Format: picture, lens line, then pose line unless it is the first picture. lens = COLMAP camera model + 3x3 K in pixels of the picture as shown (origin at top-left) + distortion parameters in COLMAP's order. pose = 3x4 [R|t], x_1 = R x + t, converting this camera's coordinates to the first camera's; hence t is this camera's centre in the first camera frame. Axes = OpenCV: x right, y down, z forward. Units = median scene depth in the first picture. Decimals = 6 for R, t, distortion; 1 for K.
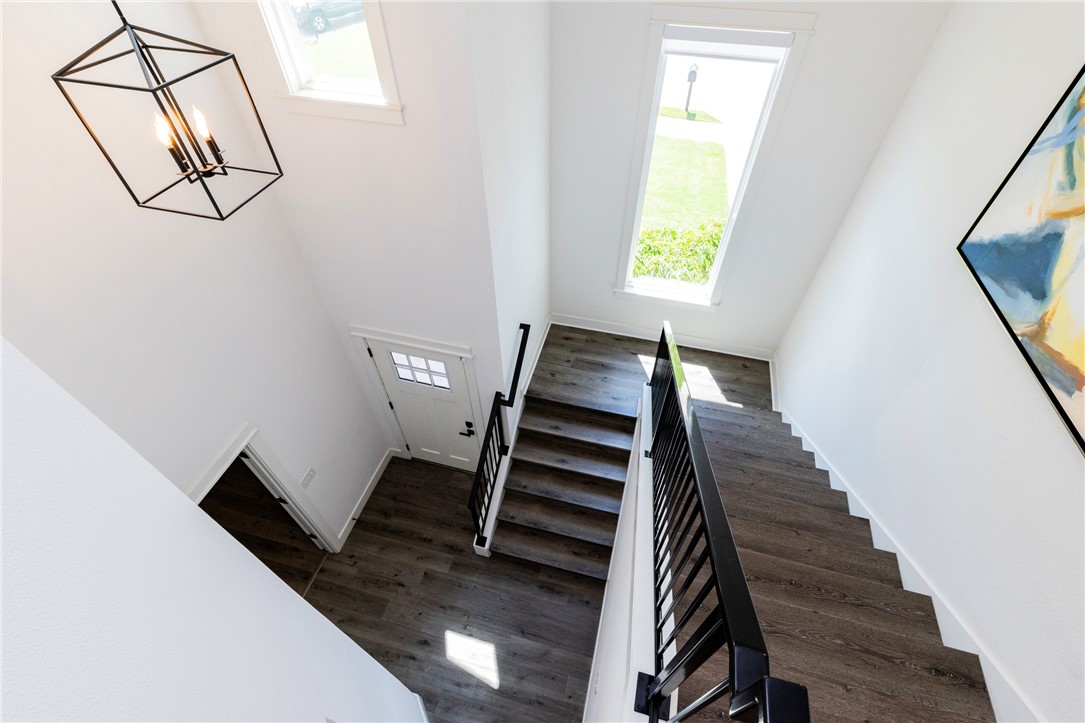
lens RADIAL K [[495.9, 0, 550.5], [0, 495.9, 363.2], [0, 0, 1]] dist [0.005062, 0.000304]
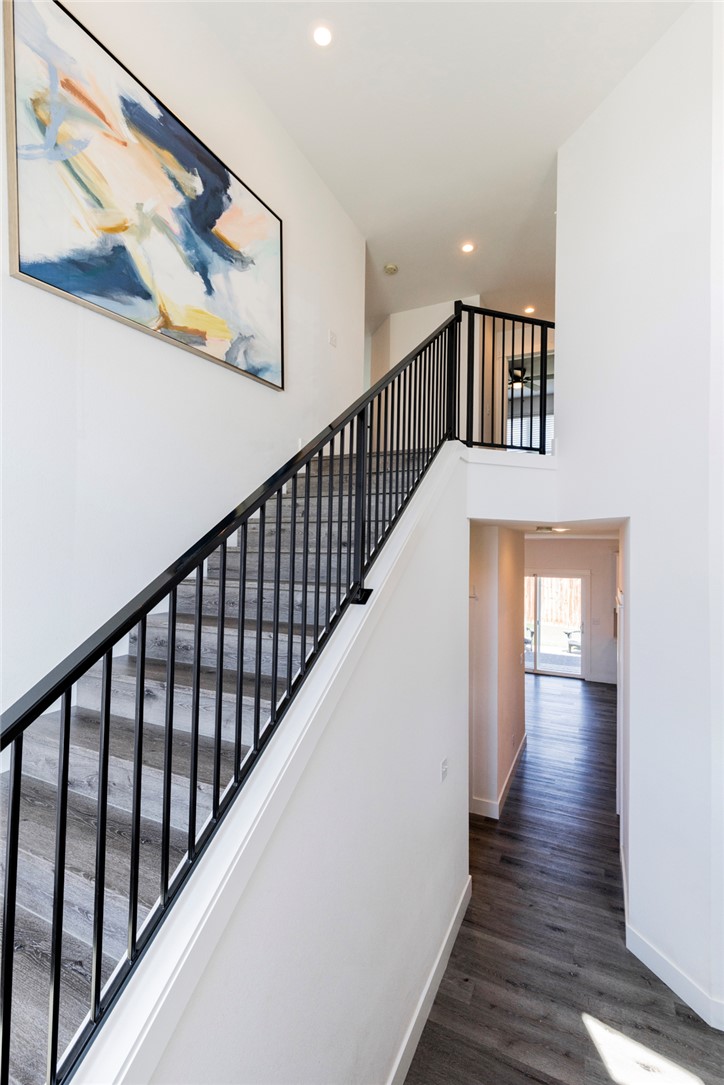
lens RADIAL K [[495.9, 0, 362.0], [0, 495.9, 542.5], [0, 0, 1]] dist [0.005062, 0.000304]
pose [[-0.979914, -0.017122, 0.198683, 0.100150], [0.131936, 0.691425, 0.710299, -0.466463], [-0.149536, 0.722245, -0.675278, 1.937207]]
